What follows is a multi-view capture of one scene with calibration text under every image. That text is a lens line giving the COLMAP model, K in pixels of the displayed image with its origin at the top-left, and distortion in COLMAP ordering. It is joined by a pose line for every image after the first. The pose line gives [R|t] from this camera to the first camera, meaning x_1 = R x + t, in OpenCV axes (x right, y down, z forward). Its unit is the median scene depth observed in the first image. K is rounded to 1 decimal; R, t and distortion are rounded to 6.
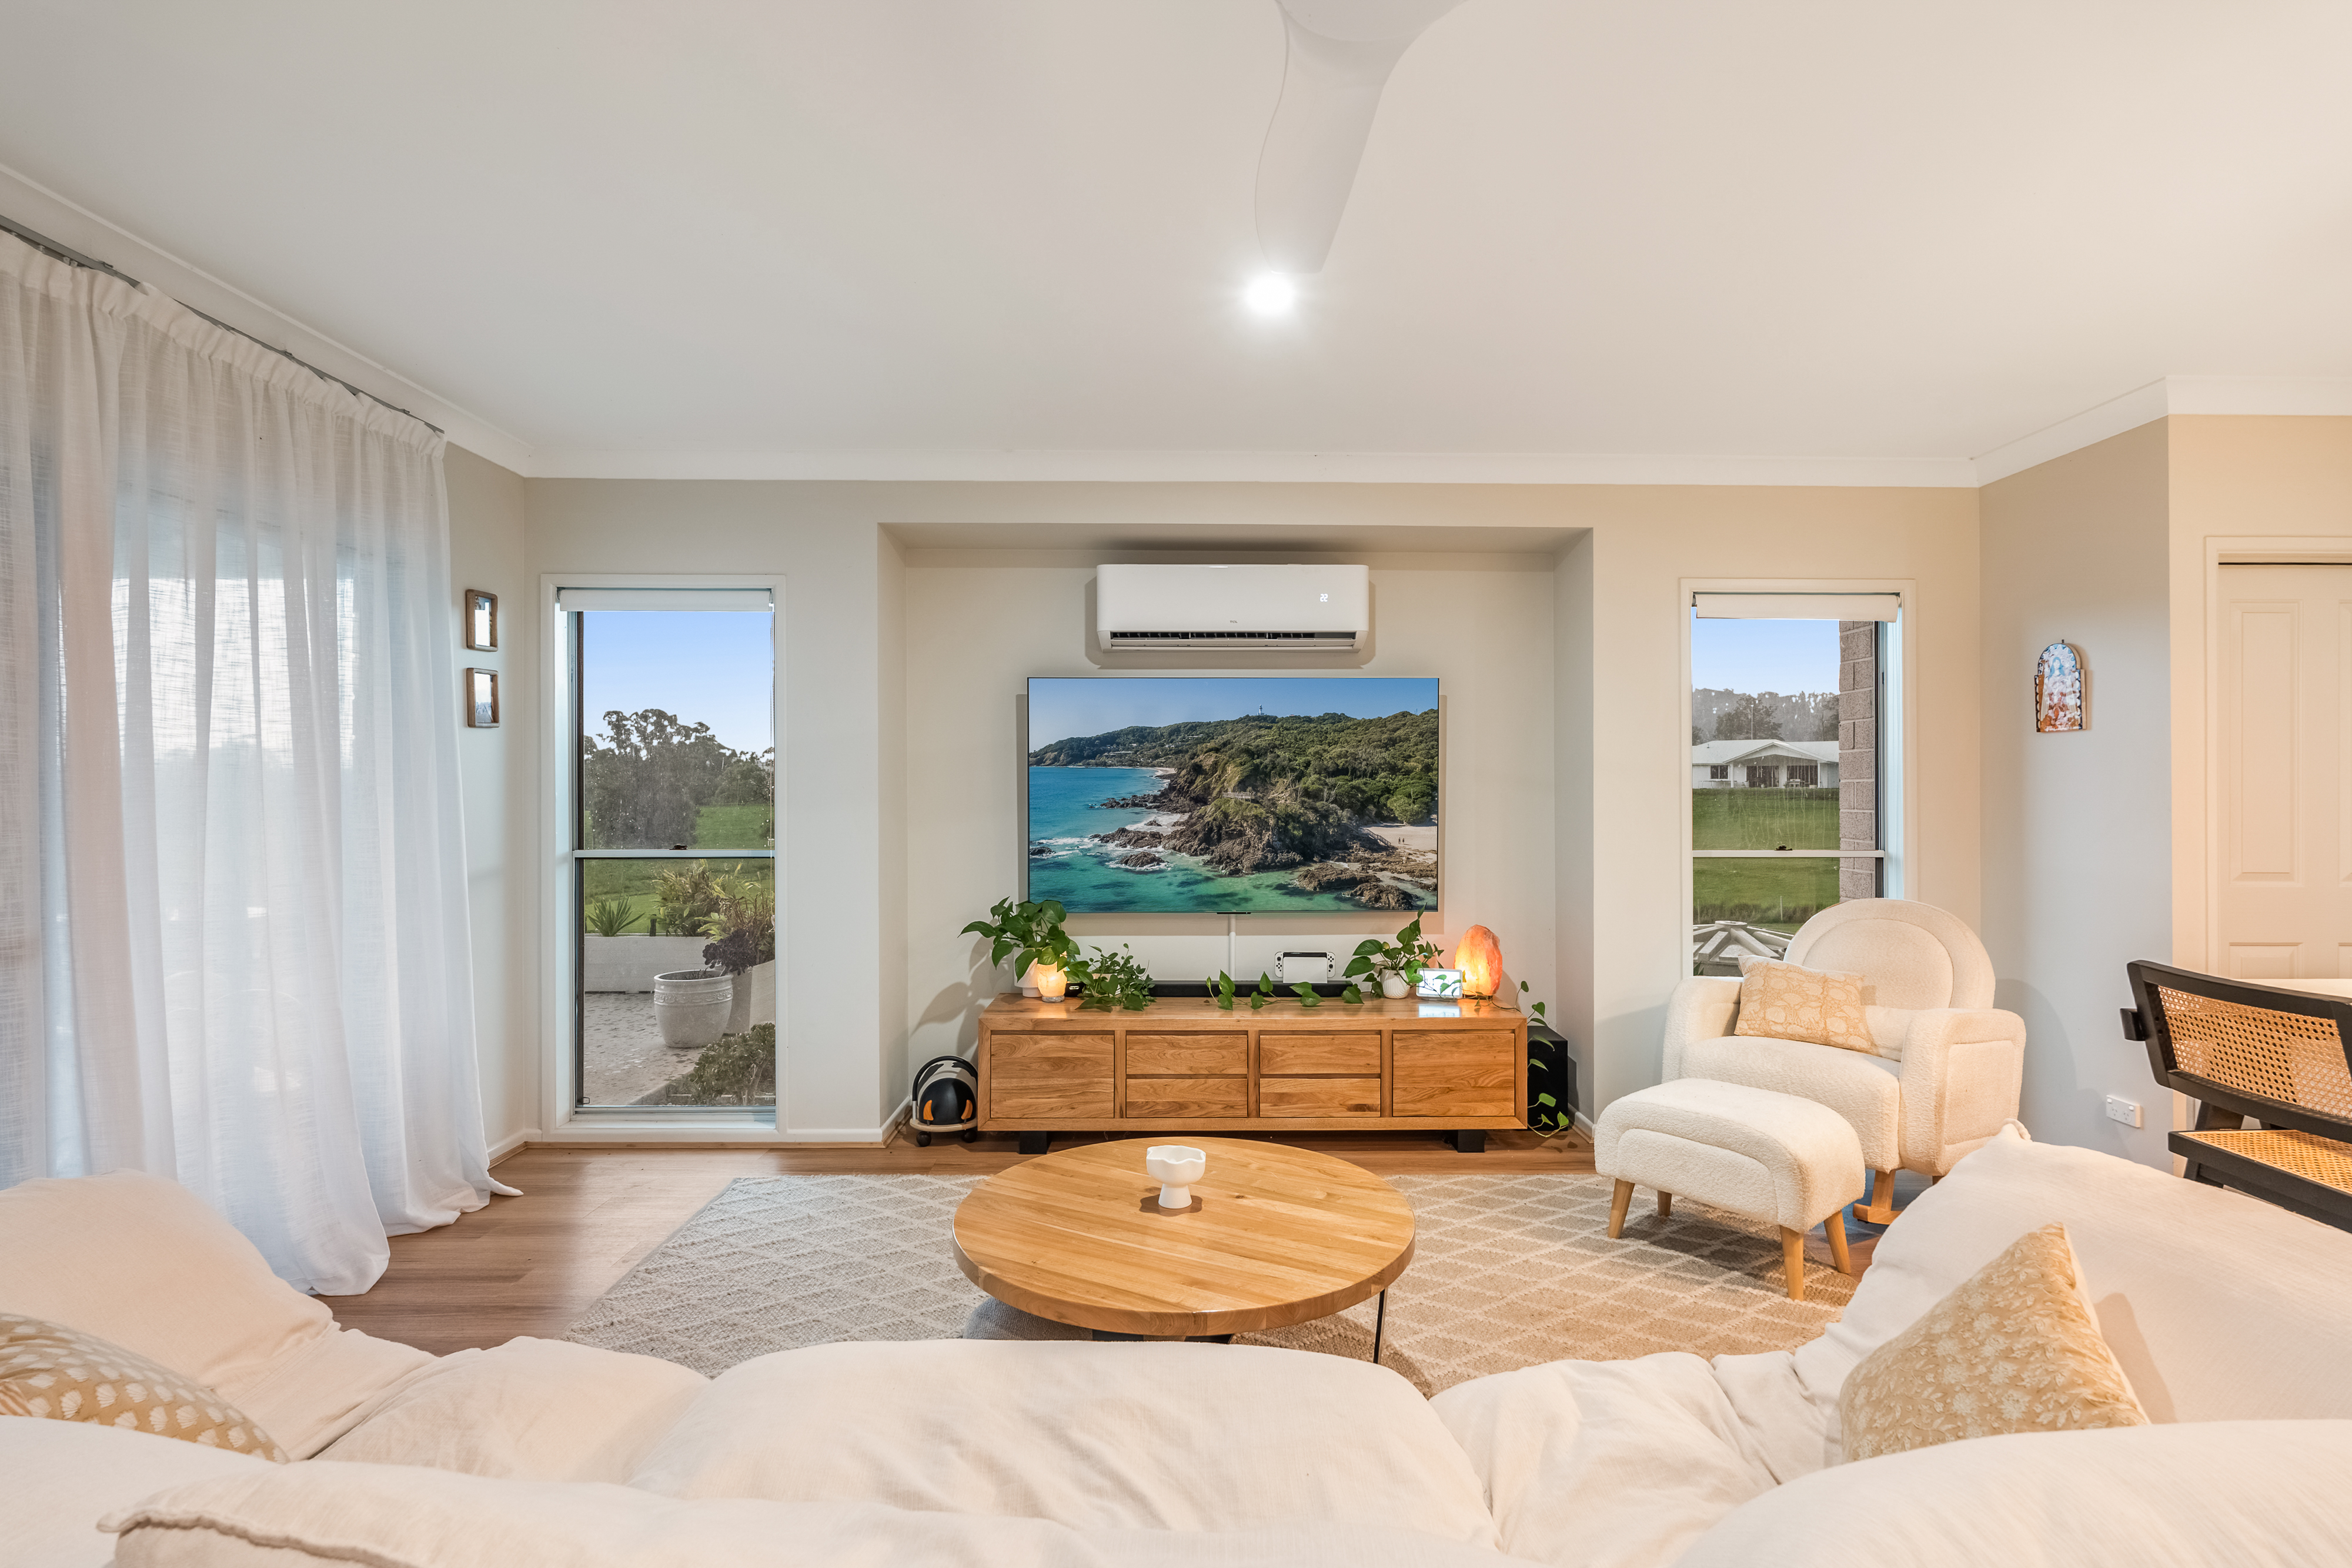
lens RADIAL K [[1150.8, 0, 1176.0], [0, 1150.8, 784.0], [0, 0, 1]] dist [0.002977, -0.000131]
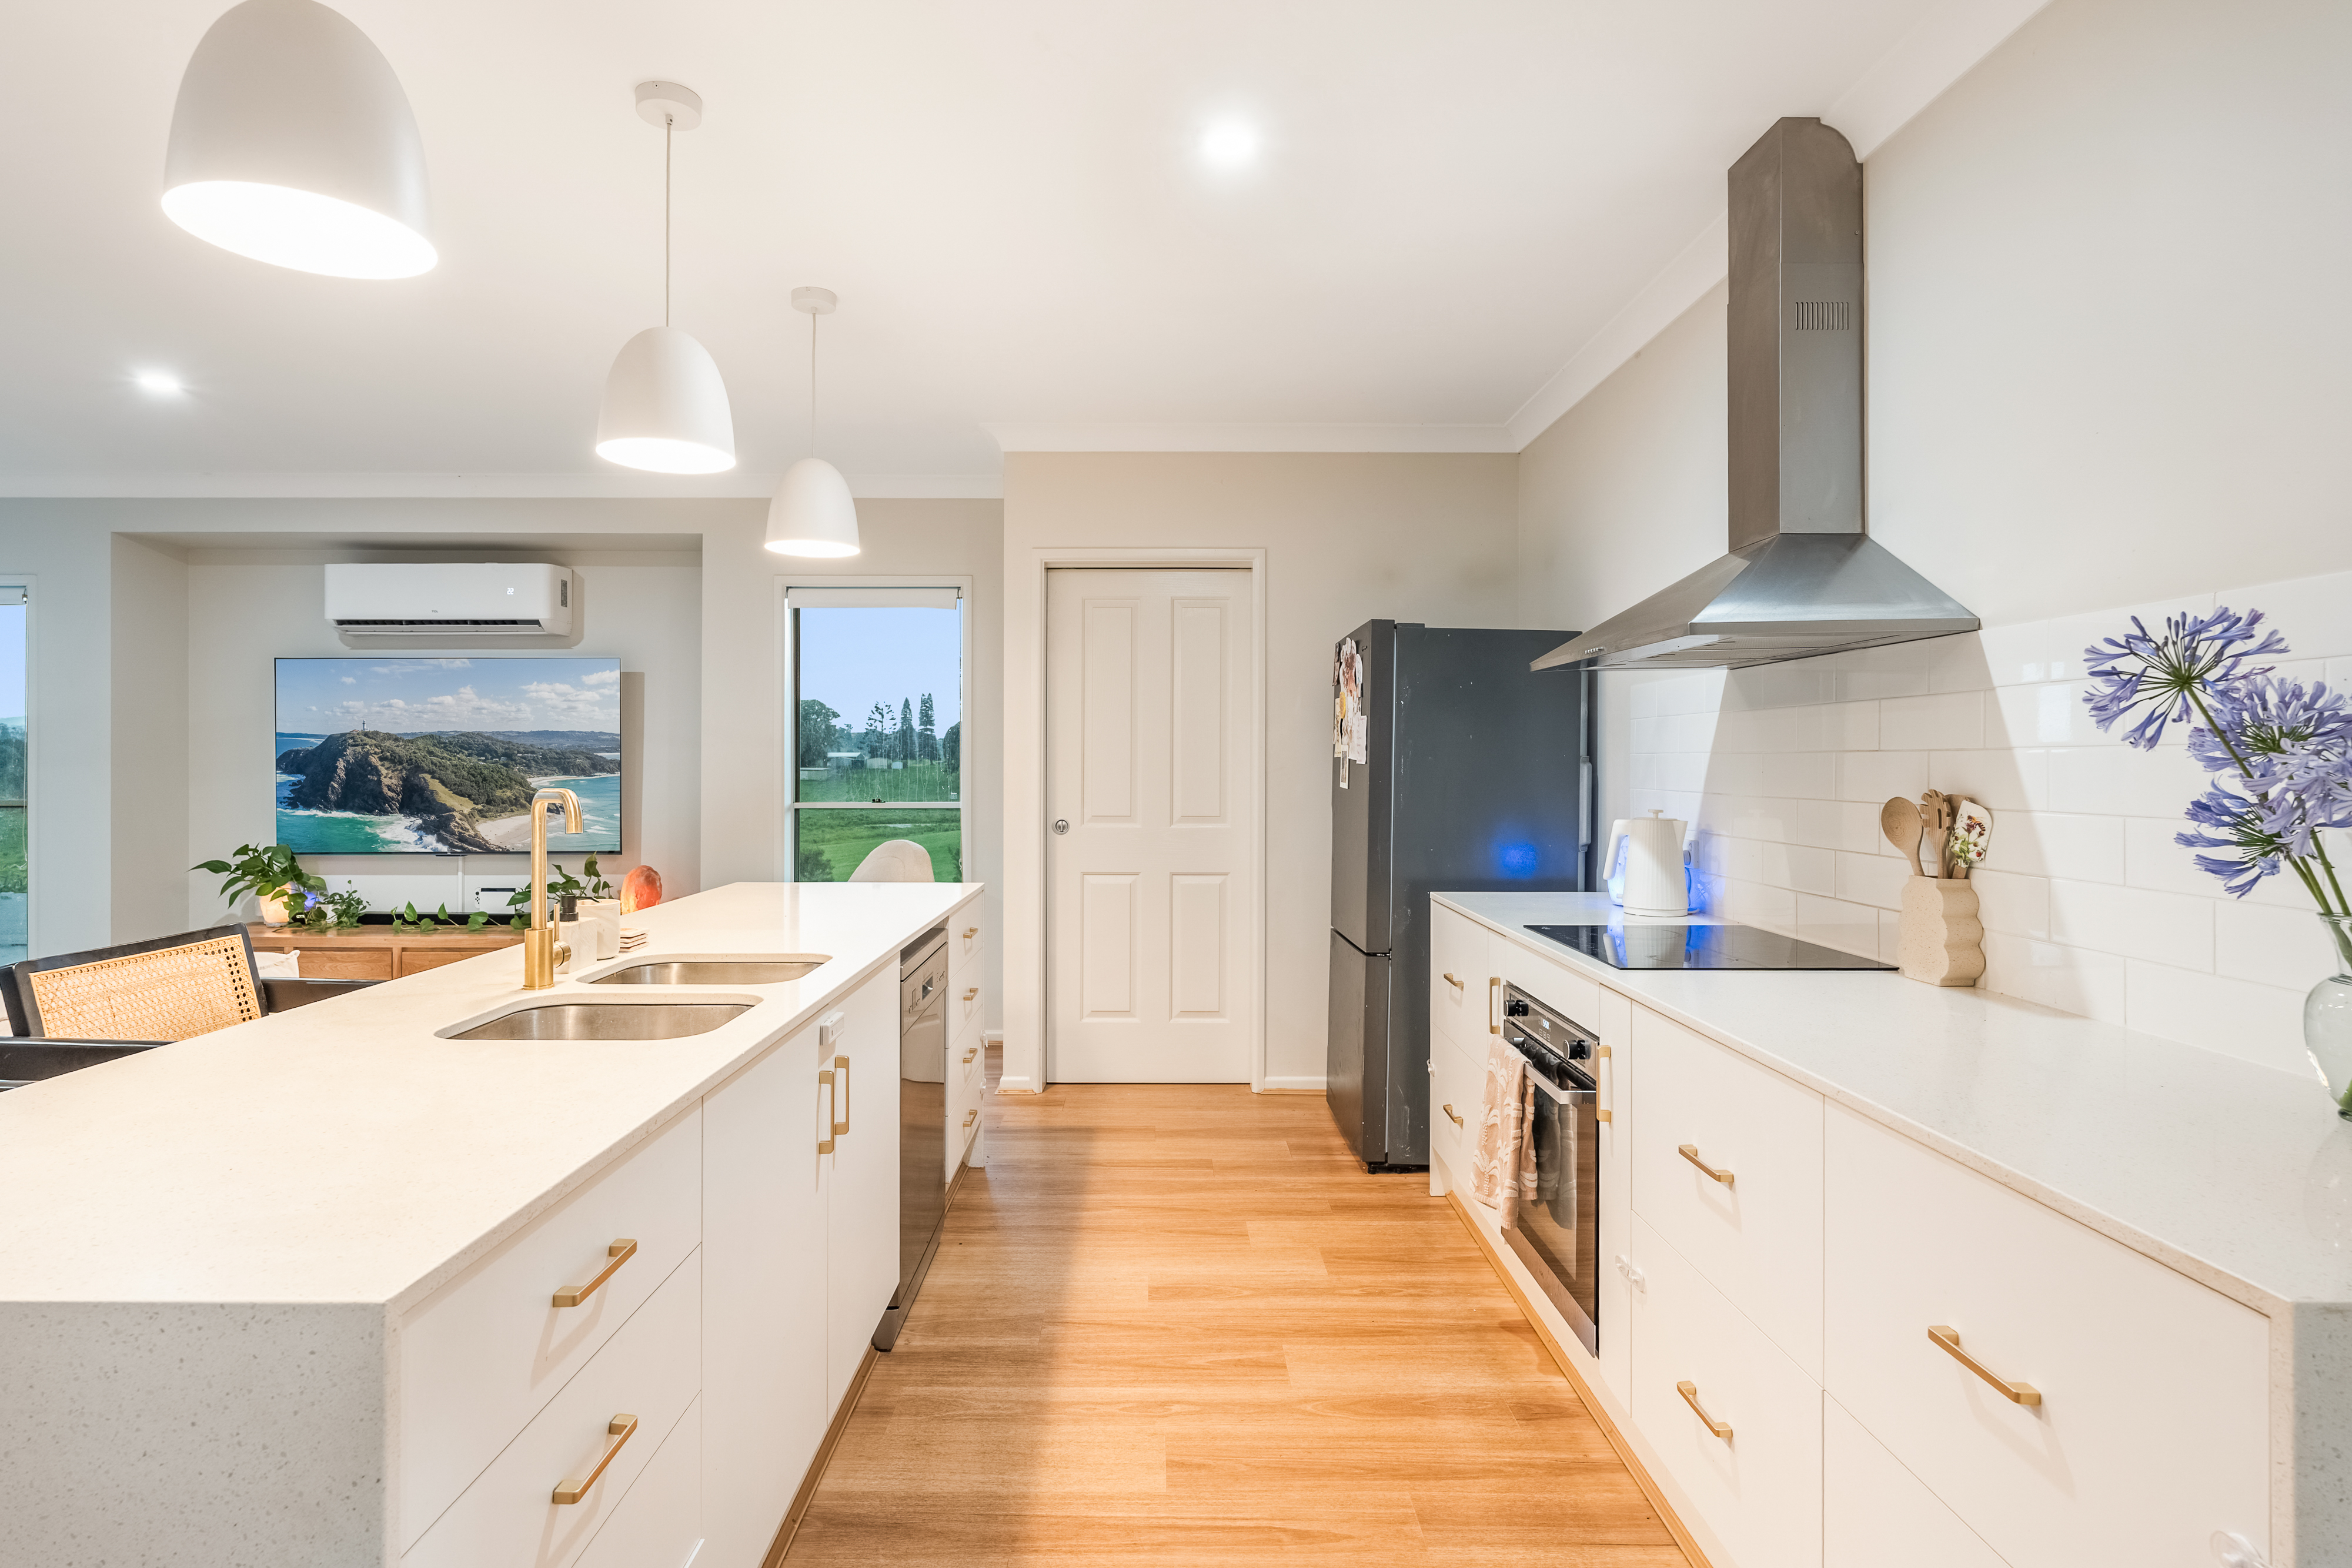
lens RADIAL K [[1219.6, 0, 1132.0], [0, 1219.6, 758.9], [0, 0, 1]] dist [-0.002525, -0.000970]
pose [[0.999819, 0.000764, -0.018993, 0.815708], [-0.000844, 0.999991, -0.004185, 0.017542], [0.018990, 0.004200, 0.999811, -0.257633]]
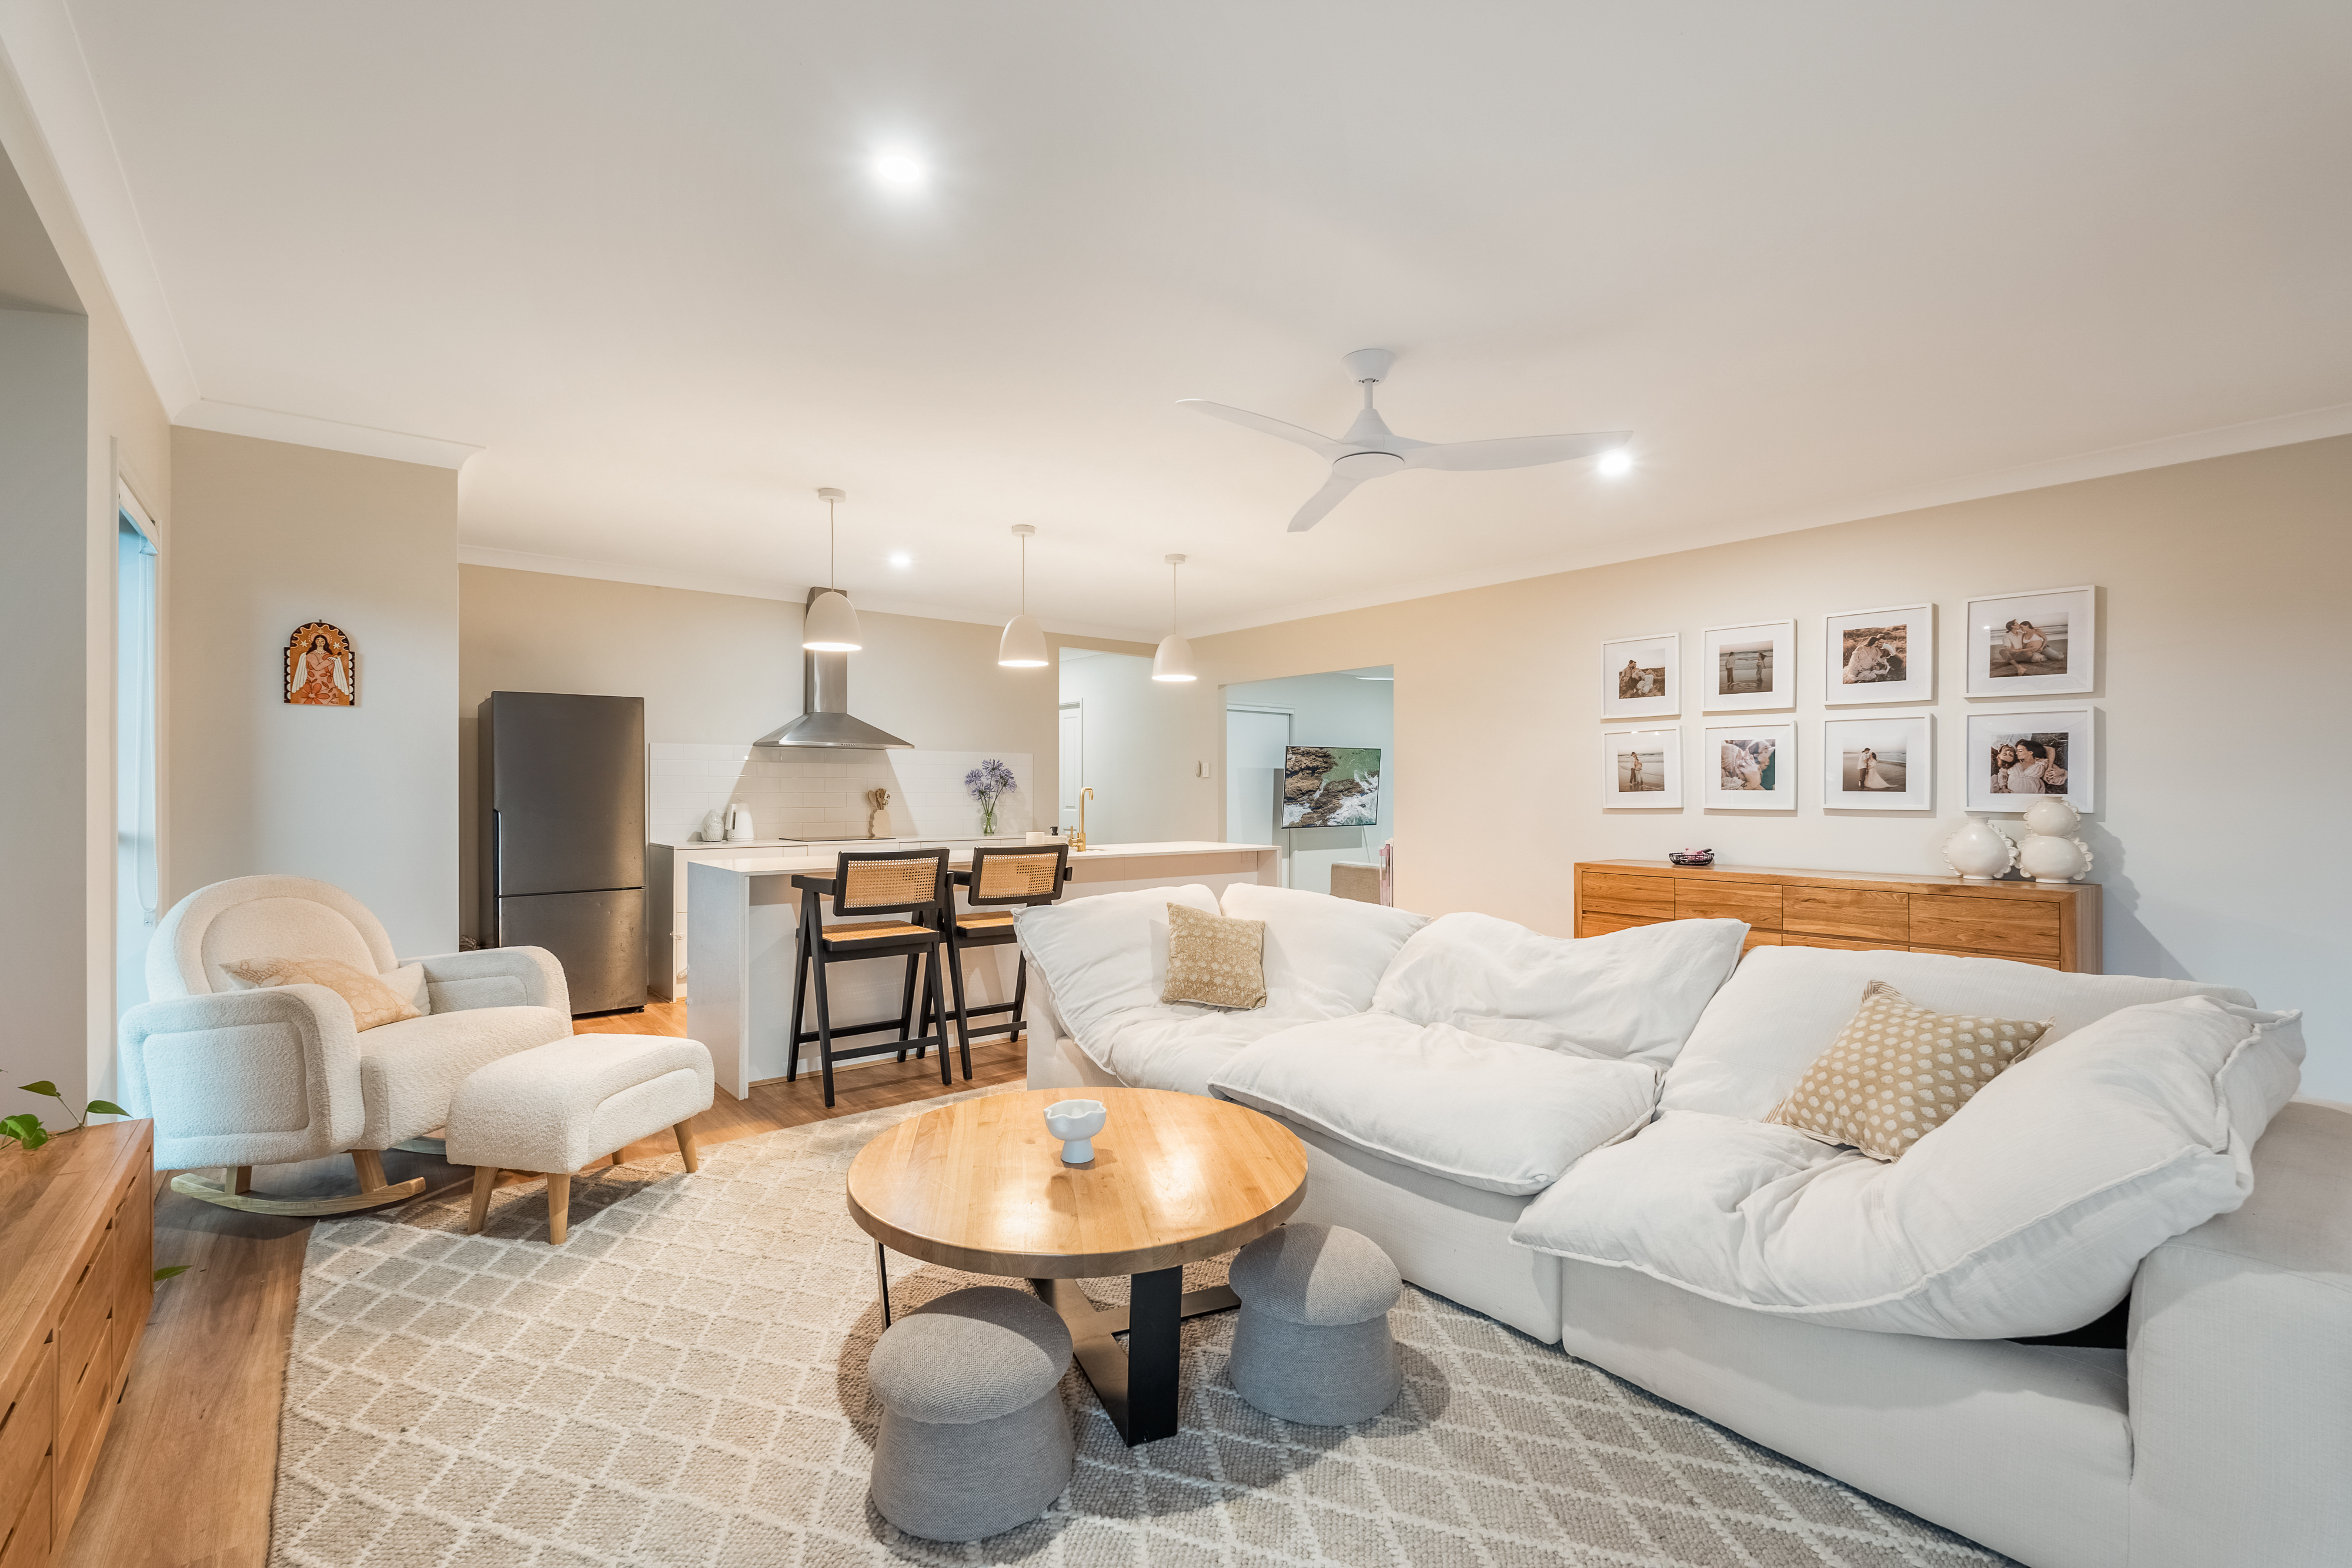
lens RADIAL K [[1031.6, 0, 1176.0], [0, 1031.6, 784.0], [0, 0, 1]] dist [-0.001468, 0.000183]
pose [[-0.625995, 0.004887, 0.779811, -0.422102], [0.001451, 0.999986, -0.005101, 0.030302], [-0.779825, -0.002062, -0.625994, 0.861858]]
